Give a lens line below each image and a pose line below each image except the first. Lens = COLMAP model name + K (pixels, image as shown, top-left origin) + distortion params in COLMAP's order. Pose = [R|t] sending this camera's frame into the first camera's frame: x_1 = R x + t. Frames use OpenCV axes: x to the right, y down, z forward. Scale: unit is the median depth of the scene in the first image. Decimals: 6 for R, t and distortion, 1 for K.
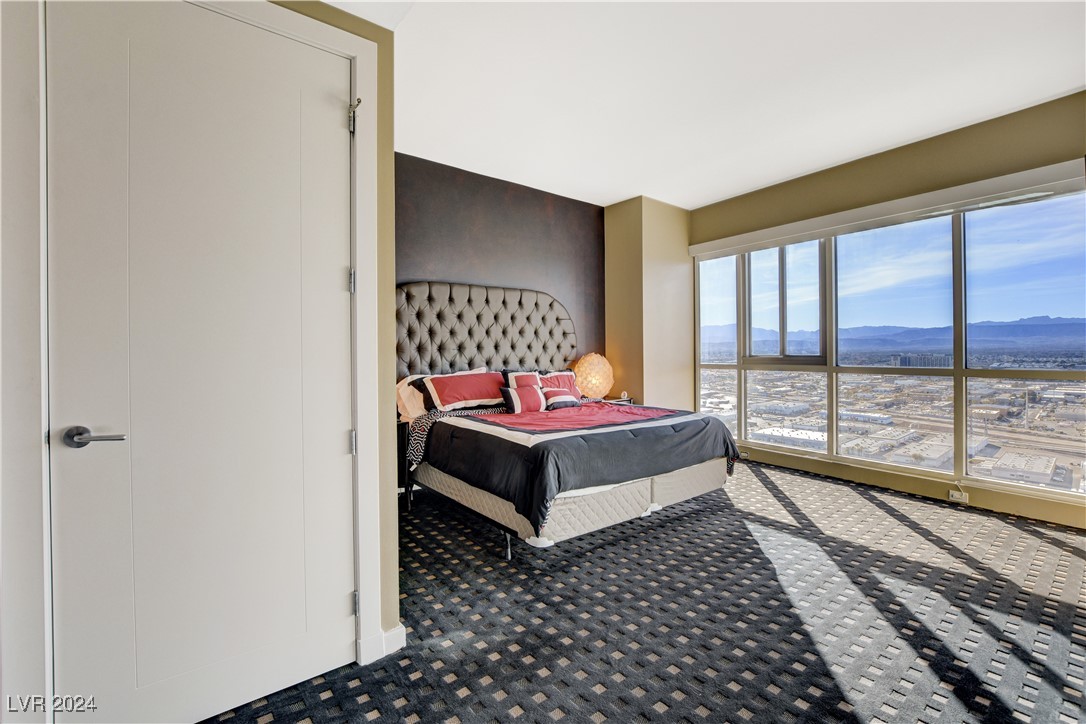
lens RADIAL K [[485.0, 0, 552.3], [0, 485.0, 356.0], [0, 0, 1]] dist [-0.019506, 0.000583]
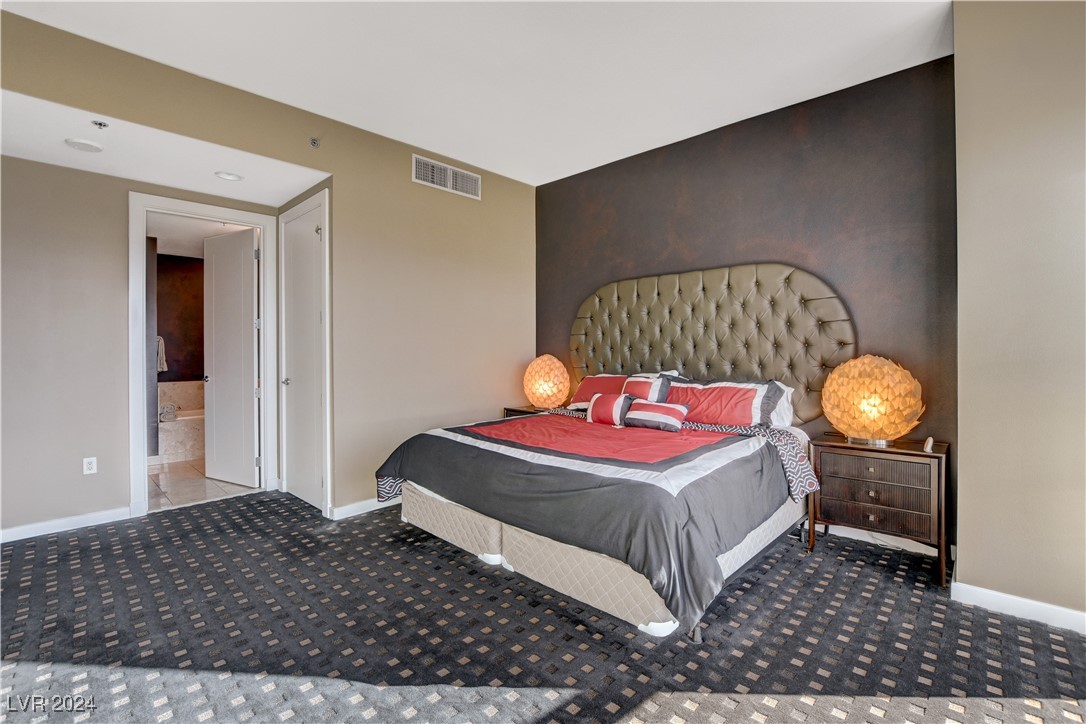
lens RADIAL K [[479.0, 0, 547.7], [0, 479.0, 359.0], [0, 0, 1]] dist [-0.020432, 0.006354]
pose [[0.126387, 0.028569, -0.991570, 0.911069], [0.000408, 0.999584, 0.028852, -0.028751], [0.991981, -0.004051, 0.126322, 0.926911]]
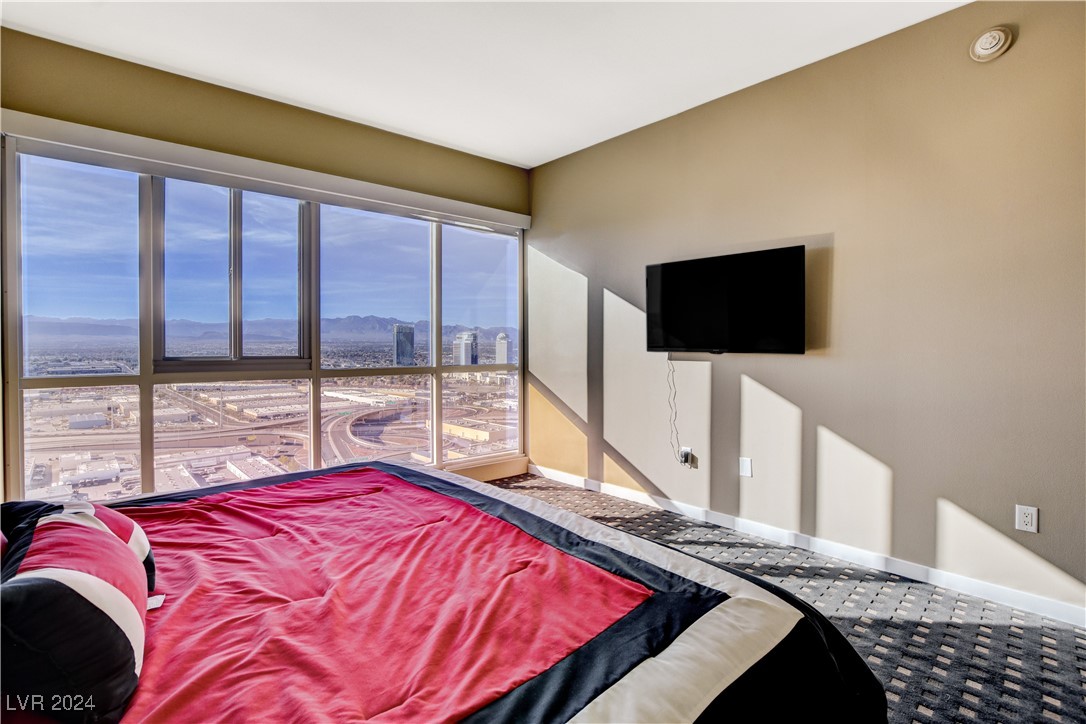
lens RADIAL K [[479.0, 0, 547.7], [0, 479.0, 359.0], [0, 0, 1]] dist [-0.020432, 0.006354]
pose [[-0.086881, -0.017132, 0.996071, -0.292190], [0.006167, 0.999824, 0.017734, -0.009797], [-0.996200, 0.007684, -0.086760, 0.960116]]
